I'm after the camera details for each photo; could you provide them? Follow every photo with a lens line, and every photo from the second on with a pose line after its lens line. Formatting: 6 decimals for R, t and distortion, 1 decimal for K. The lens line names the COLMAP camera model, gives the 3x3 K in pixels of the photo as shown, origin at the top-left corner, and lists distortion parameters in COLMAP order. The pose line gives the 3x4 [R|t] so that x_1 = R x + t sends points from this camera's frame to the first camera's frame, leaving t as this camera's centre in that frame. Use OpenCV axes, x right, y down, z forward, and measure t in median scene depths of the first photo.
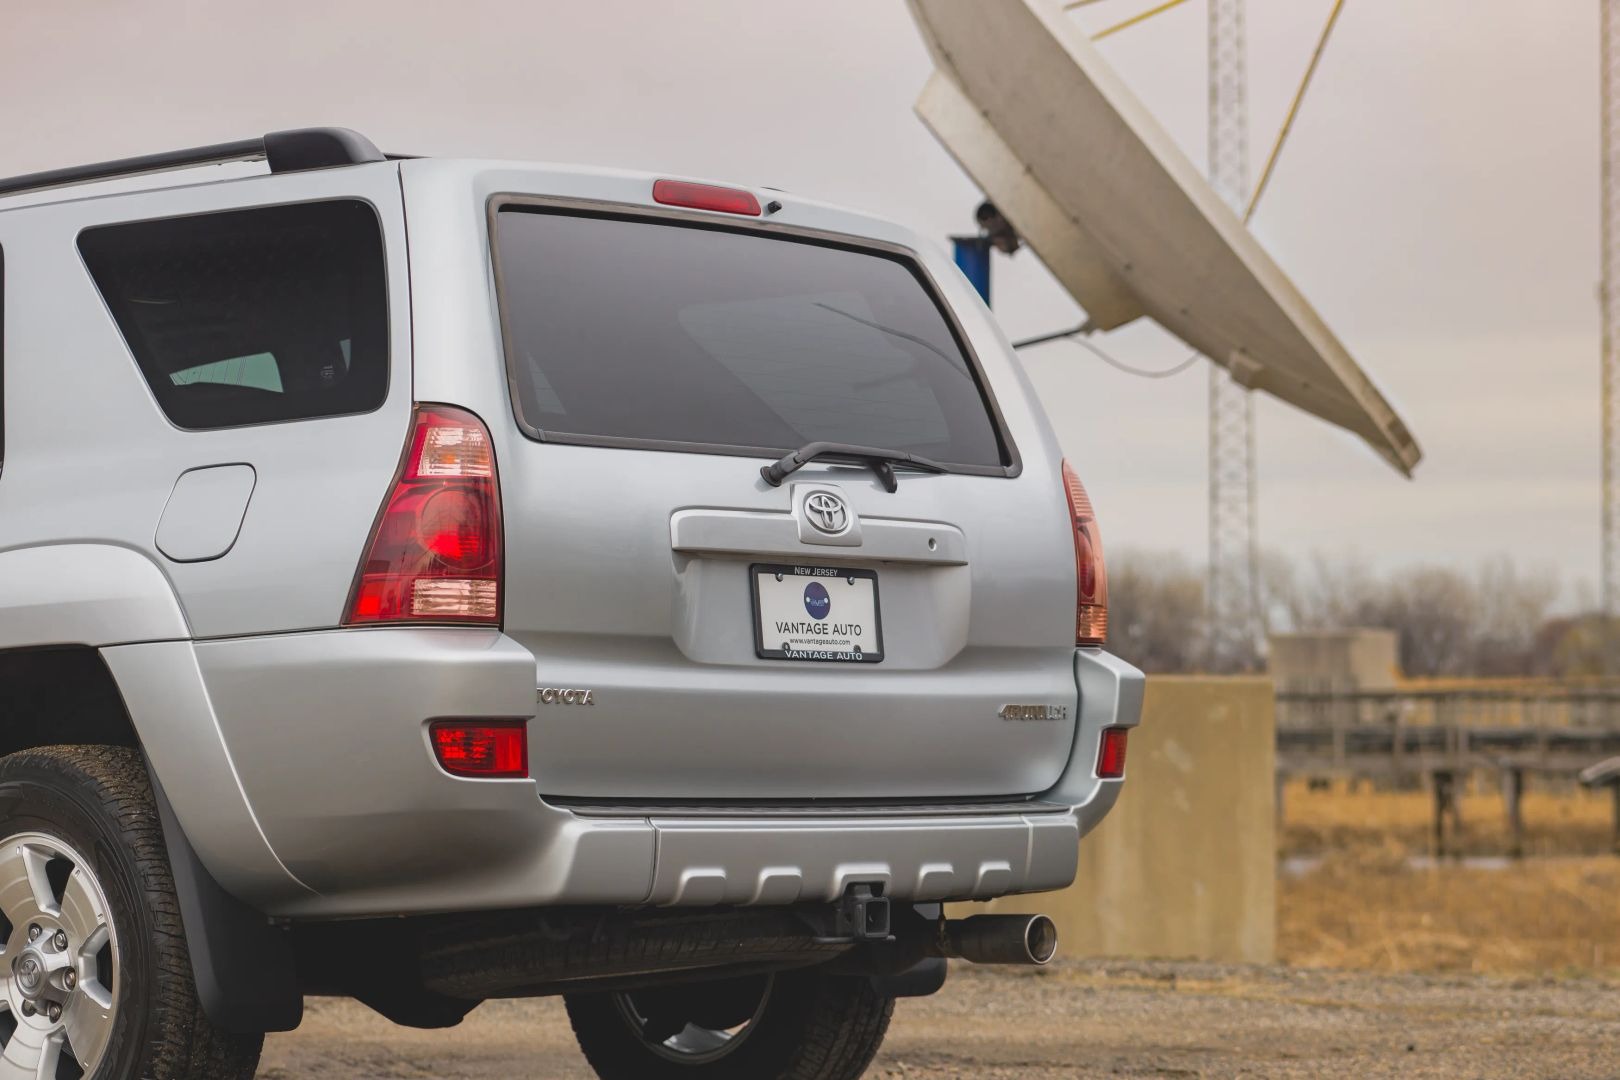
lens RADIAL K [[4514.7, 0, 836.3], [0, 4514.7, 488.4], [0, 0, 1]] dist [0.024448, -0.030660]
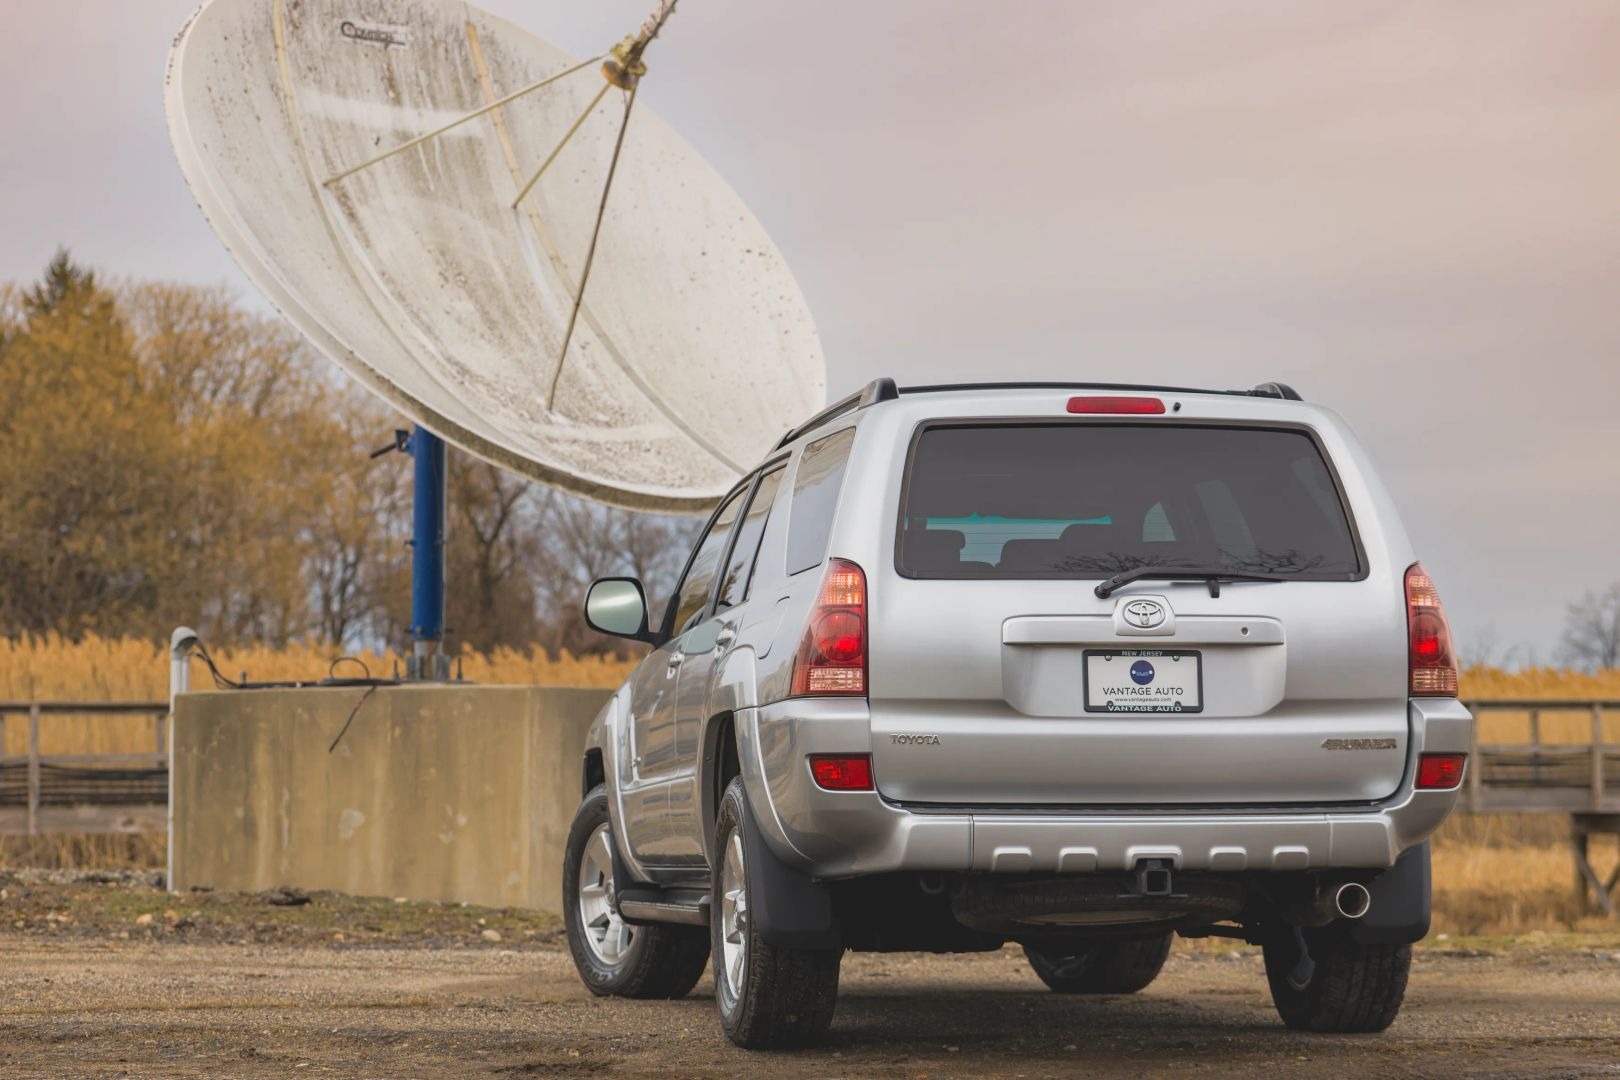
lens RADIAL K [[4576.1, 0, 810.0], [0, 4576.1, 540.0], [0, 0, 1]] dist [0.033992, -0.326457]
pose [[0.792692, -0.039910, -0.608314, 0.843821], [0.042905, 0.999033, -0.009636, -0.009514], [0.608110, -0.018461, 0.793638, -0.283835]]
